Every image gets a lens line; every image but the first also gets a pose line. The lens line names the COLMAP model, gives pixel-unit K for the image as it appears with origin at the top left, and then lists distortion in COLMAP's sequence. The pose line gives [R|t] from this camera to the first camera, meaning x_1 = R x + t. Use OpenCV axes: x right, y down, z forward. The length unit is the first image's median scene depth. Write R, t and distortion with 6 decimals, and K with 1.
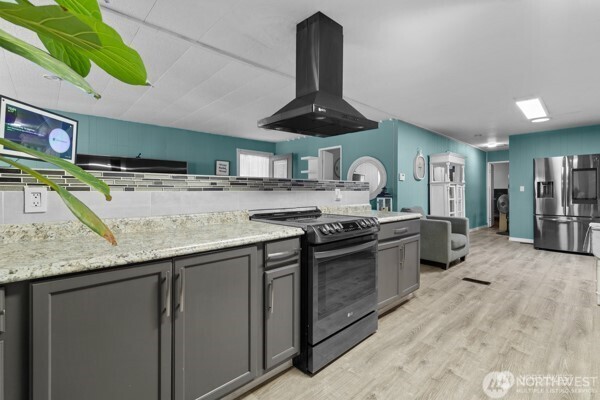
lens RADIAL K [[273.0, 0, 302.7], [0, 273.0, 194.3], [0, 0, 1]] dist [0.001865, -0.000155]
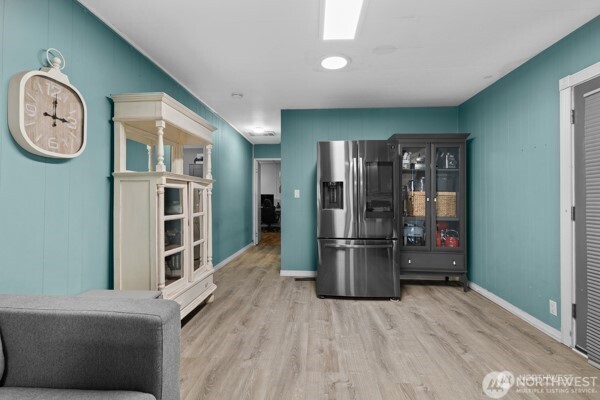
lens RADIAL K [[273.0, 0, 298.6], [0, 273.0, 198.8], [0, 0, 1]] dist [0.001865, -0.000155]
pose [[0.732626, 0.001364, 0.680630, 0.323207], [0.000091, 0.999998, -0.002102, -0.006483], [-0.680631, 0.001602, 0.732624, 0.462969]]
